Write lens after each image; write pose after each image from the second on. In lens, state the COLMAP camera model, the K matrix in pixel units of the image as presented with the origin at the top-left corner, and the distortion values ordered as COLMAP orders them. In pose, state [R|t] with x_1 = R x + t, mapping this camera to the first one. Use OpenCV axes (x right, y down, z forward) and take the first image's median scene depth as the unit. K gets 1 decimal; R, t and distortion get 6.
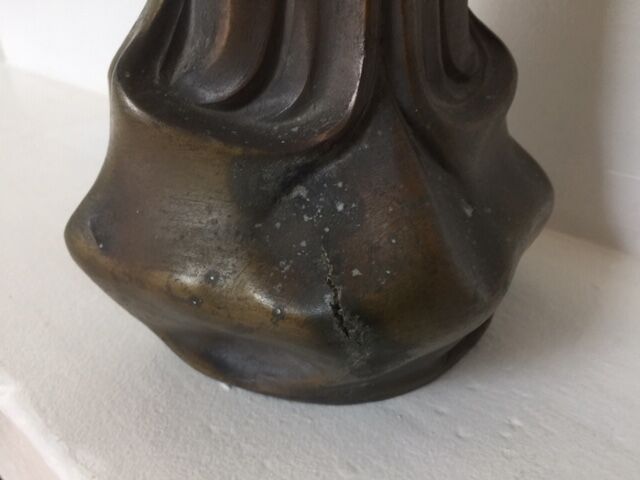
lens RADIAL K [[533.5, 0, 324.2], [0, 533.5, 242.9], [0, 0, 1]] dist [0.043080, -0.039040]
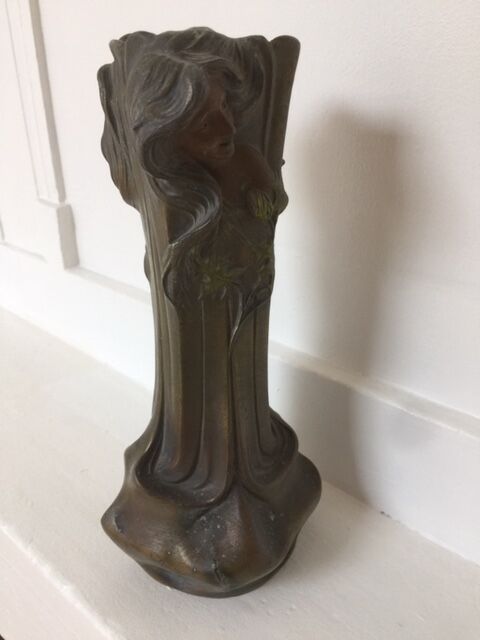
lens RADIAL K [[533.5, 0, 237.3], [0, 533.5, 315.9], [0, 0, 1]] dist [0.043080, -0.039040]
pose [[0.999765, 0.009970, 0.019235, 0.054143], [-0.008482, 0.997075, -0.075963, -0.804815], [-0.019936, 0.075782, 0.996925, -1.538938]]
